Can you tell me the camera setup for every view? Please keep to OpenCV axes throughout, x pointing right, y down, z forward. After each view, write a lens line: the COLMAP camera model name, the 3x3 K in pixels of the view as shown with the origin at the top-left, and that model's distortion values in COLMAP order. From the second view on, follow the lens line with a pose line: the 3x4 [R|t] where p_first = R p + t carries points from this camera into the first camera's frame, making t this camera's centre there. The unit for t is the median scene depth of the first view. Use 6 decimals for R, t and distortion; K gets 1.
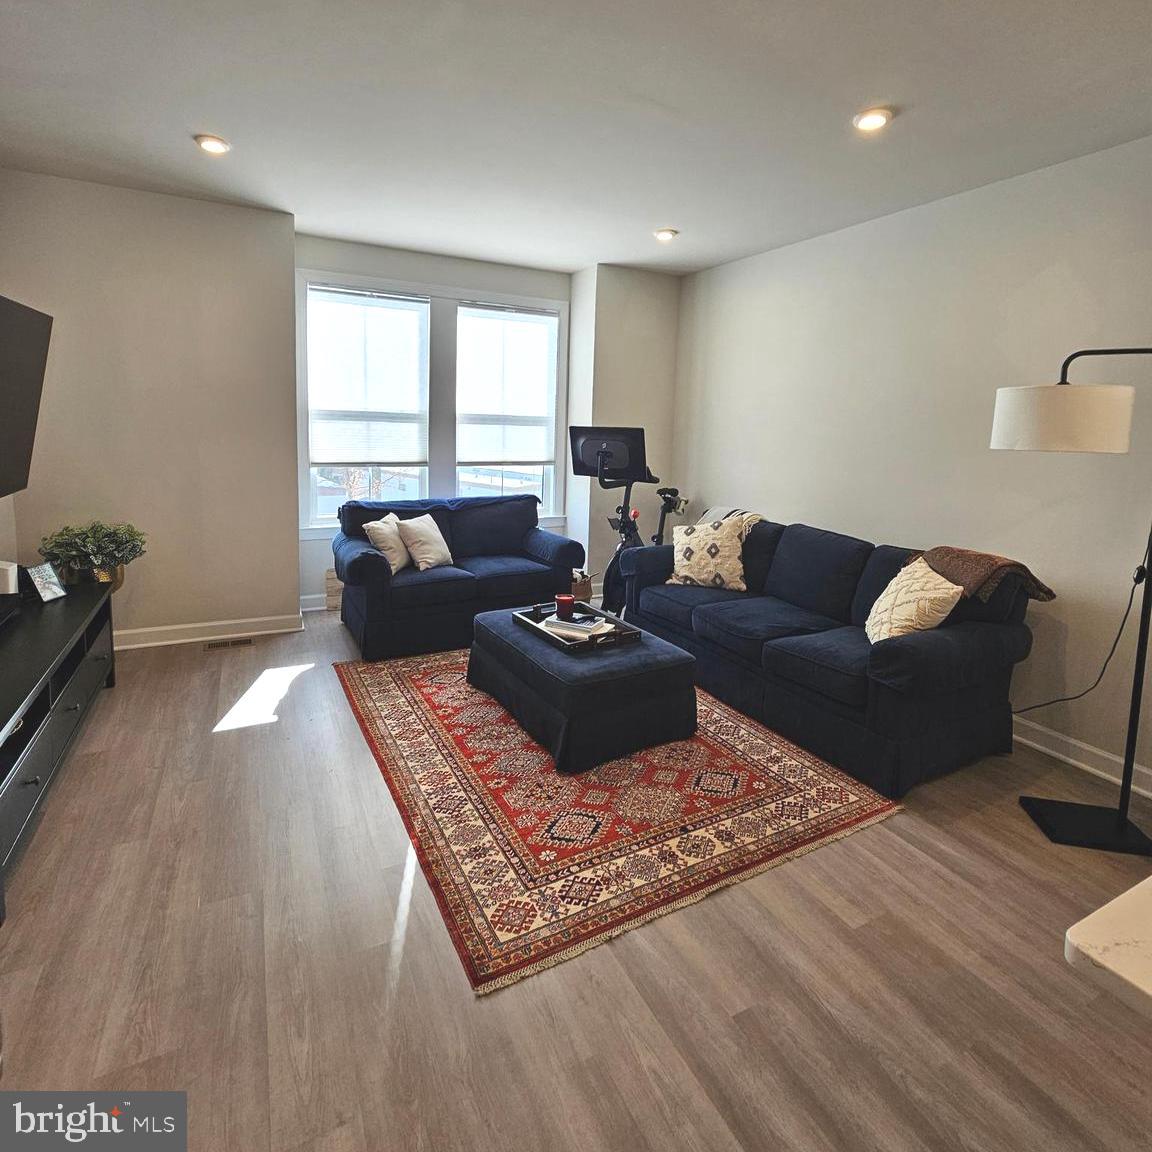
lens RADIAL K [[630.2, 0, 566.2], [0, 630.2, 491.4], [0, 0, 1]] dist [-0.000308, -0.001126]
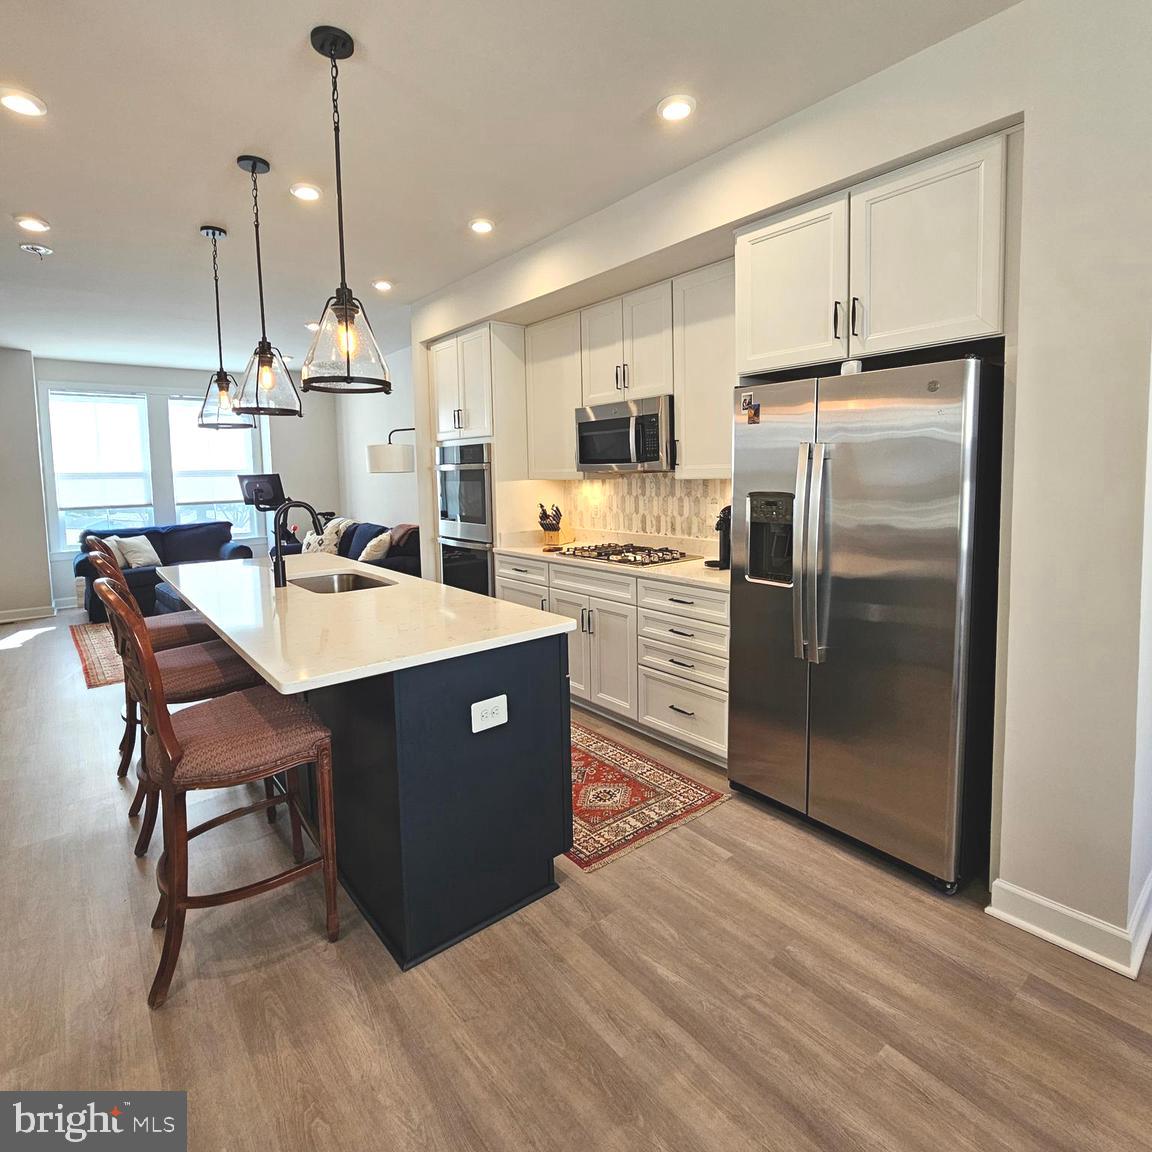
lens RADIAL K [[628.6, 0, 562.0], [0, 628.6, 521.2], [0, 0, 1]] dist [0.003108, 0.000043]
pose [[0.976474, -0.065540, 0.205435, 0.907857], [0.072116, 0.997091, -0.024681, 0.218015], [-0.203220, 0.038916, 0.978359, -1.412469]]
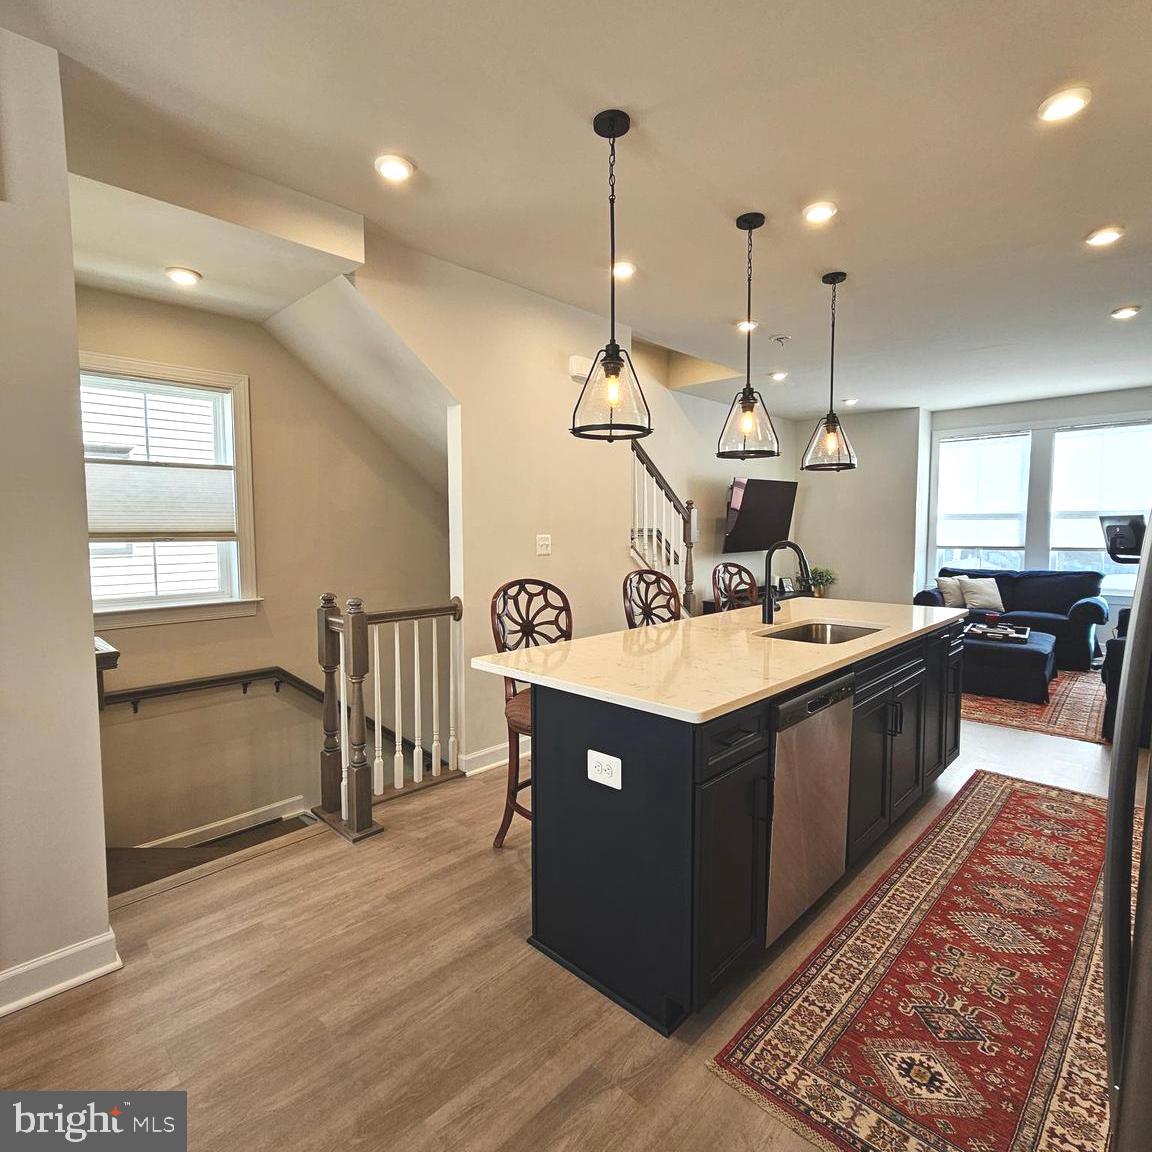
lens RADIAL K [[628.9, 0, 576.0], [0, 628.9, 576.0], [0, 0, 1]] dist [0.001761, -0.001463]
pose [[0.329448, 0.040216, -0.943317, 1.692653], [-0.090219, 0.995862, 0.010948, 0.200824], [0.939854, 0.081498, 0.331712, -0.867897]]
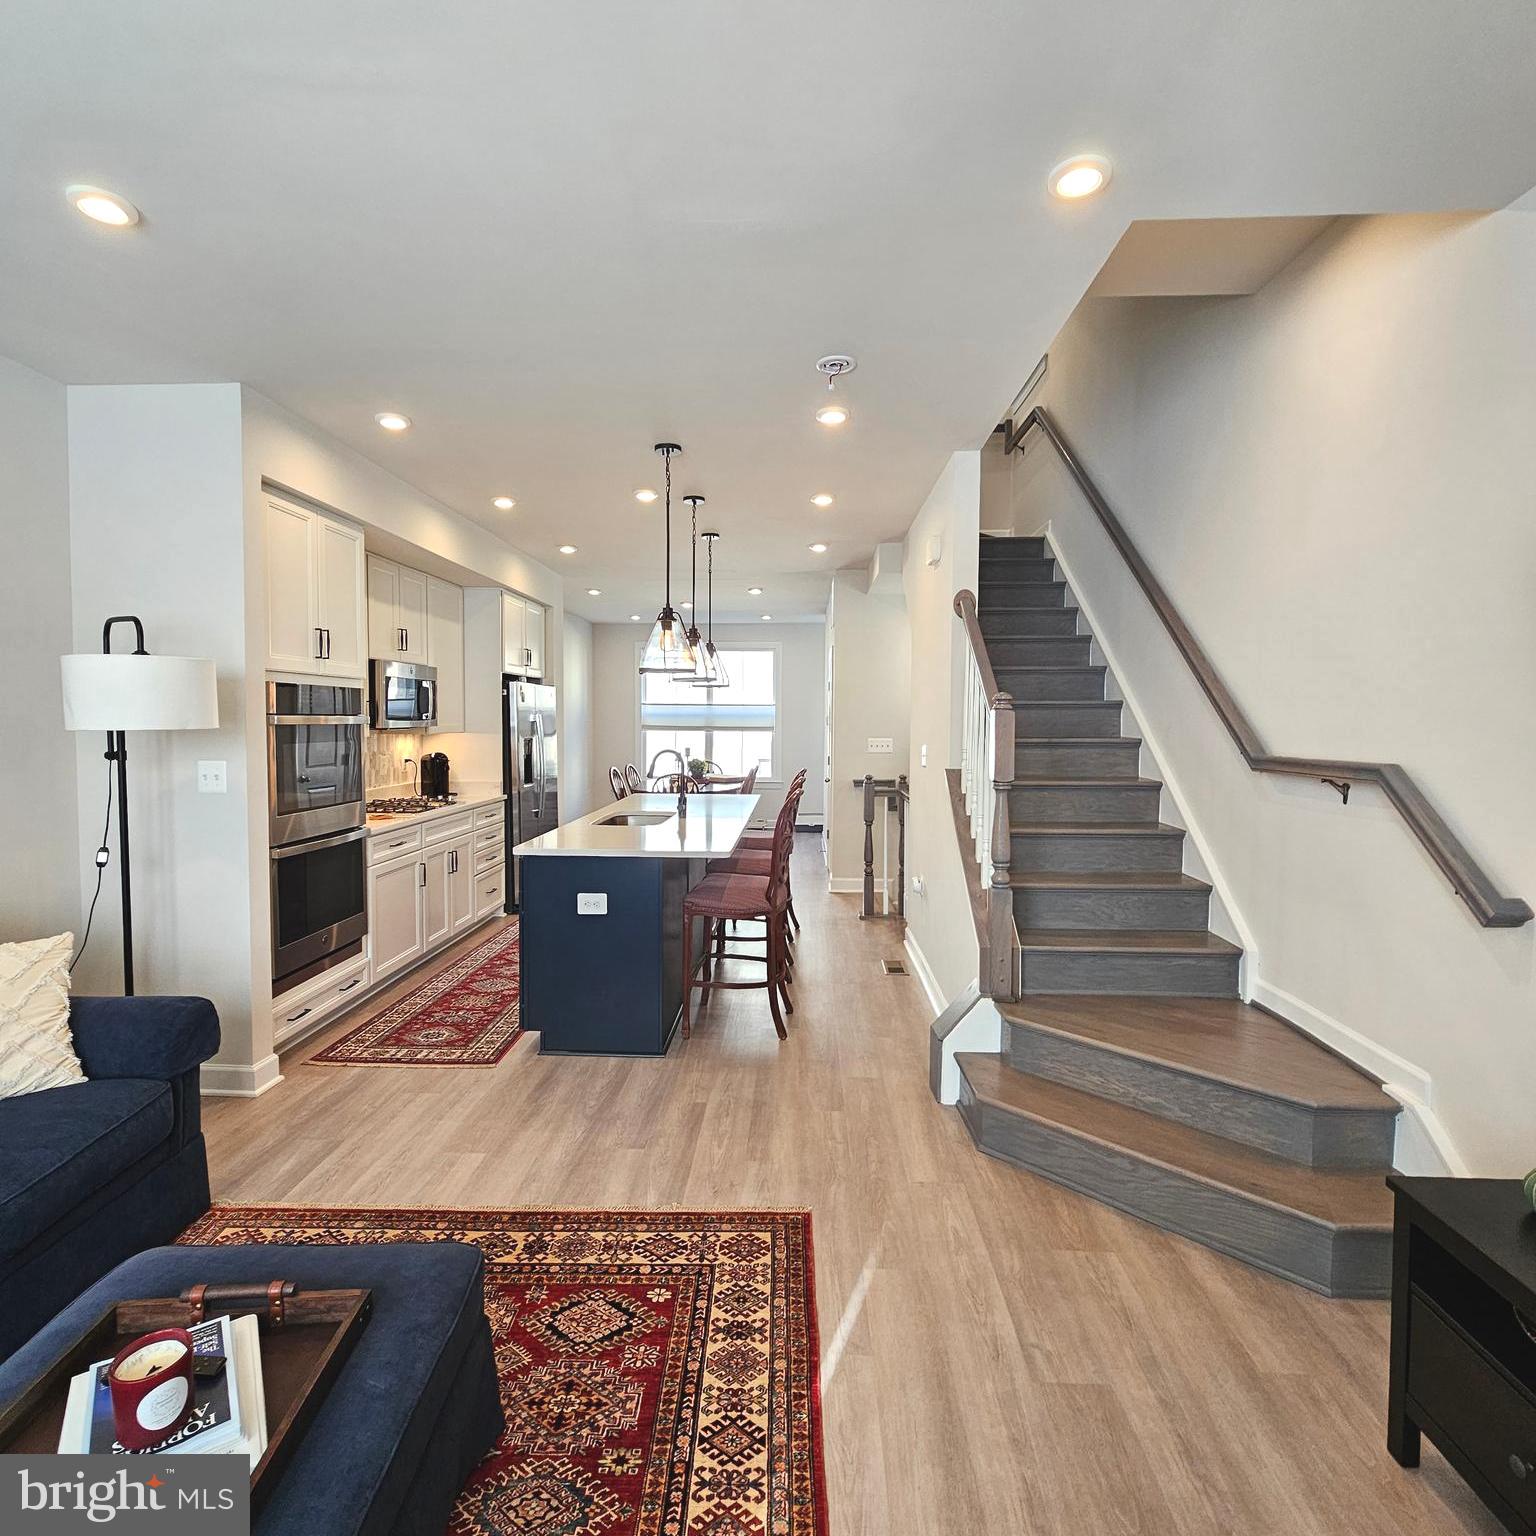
lens RADIAL K [[841.0, 0, 760.9], [0, 841.0, 716.9], [0, 0, 1]] dist [-0.001940, -0.001328]
pose [[-0.871720, -0.032735, 0.488909, -0.555420], [0.024813, 0.993537, 0.110764, -0.193247], [-0.489375, 0.108686, -0.865274, 1.605907]]
